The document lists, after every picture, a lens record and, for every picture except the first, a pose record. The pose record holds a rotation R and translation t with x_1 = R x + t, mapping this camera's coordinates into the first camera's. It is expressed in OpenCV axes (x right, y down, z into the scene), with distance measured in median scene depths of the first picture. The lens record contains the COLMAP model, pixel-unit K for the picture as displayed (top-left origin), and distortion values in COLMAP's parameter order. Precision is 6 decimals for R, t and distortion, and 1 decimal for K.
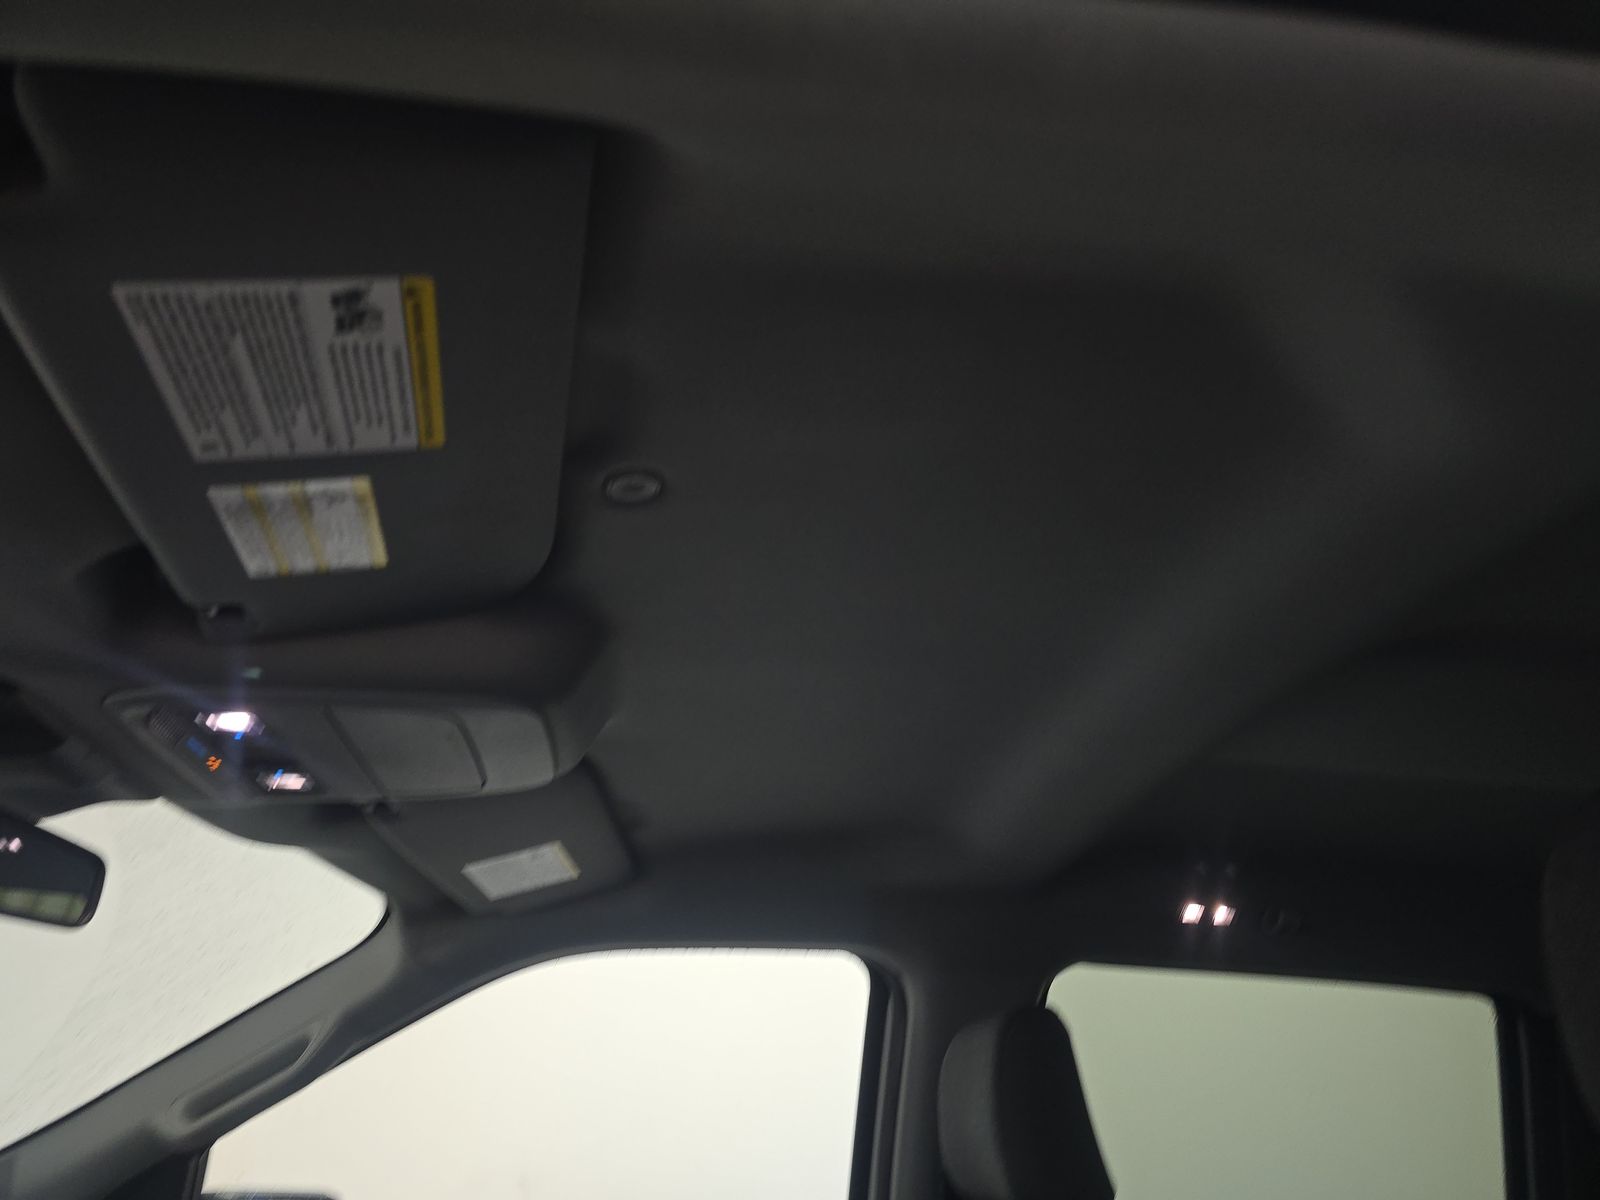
lens RADIAL K [[1063.7, 0, 793.2], [0, 1063.7, 633.2], [0, 0, 1]] dist [0.053227, -0.042177]
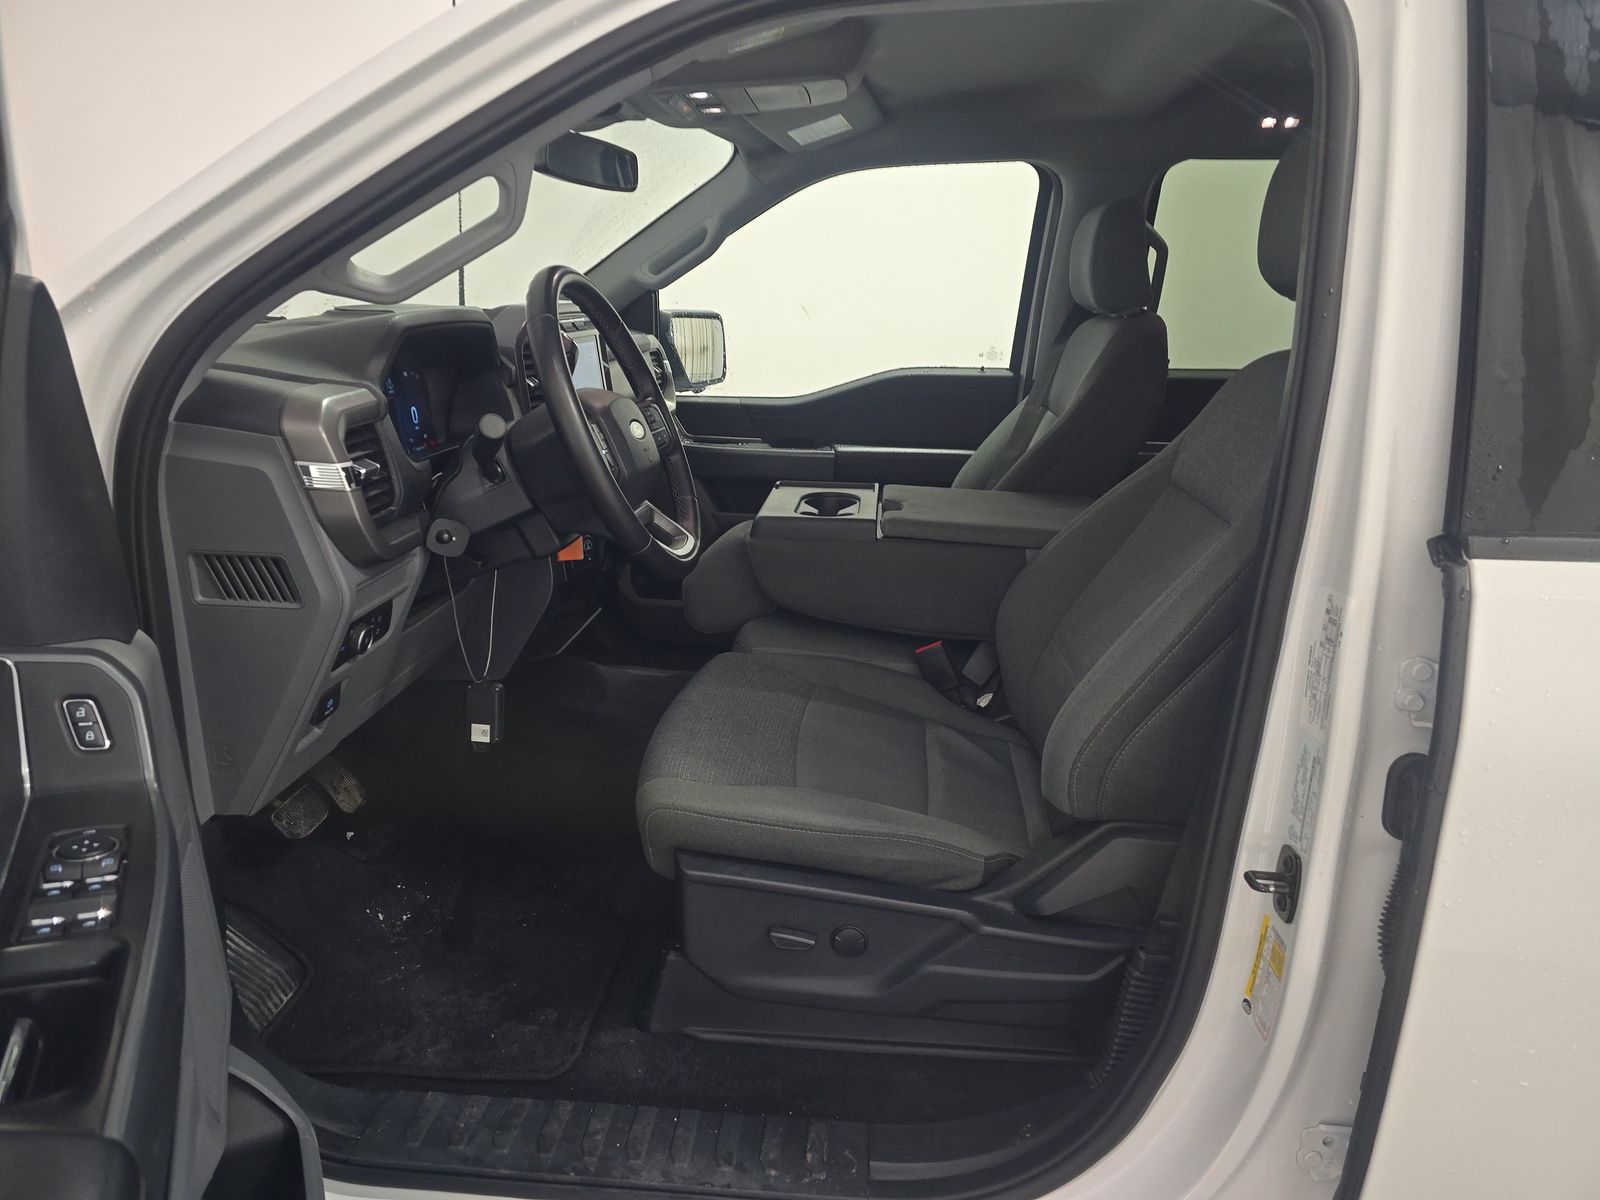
lens RADIAL K [[1063.7, 0, 793.2], [0, 1063.7, 633.2], [0, 0, 1]] dist [0.053227, -0.042177]
pose [[0.980214, 0.040563, -0.193742, 0.058764], [0.104636, 0.724661, 0.681115, -0.329611], [0.168025, -0.687911, 0.706078, -0.678950]]
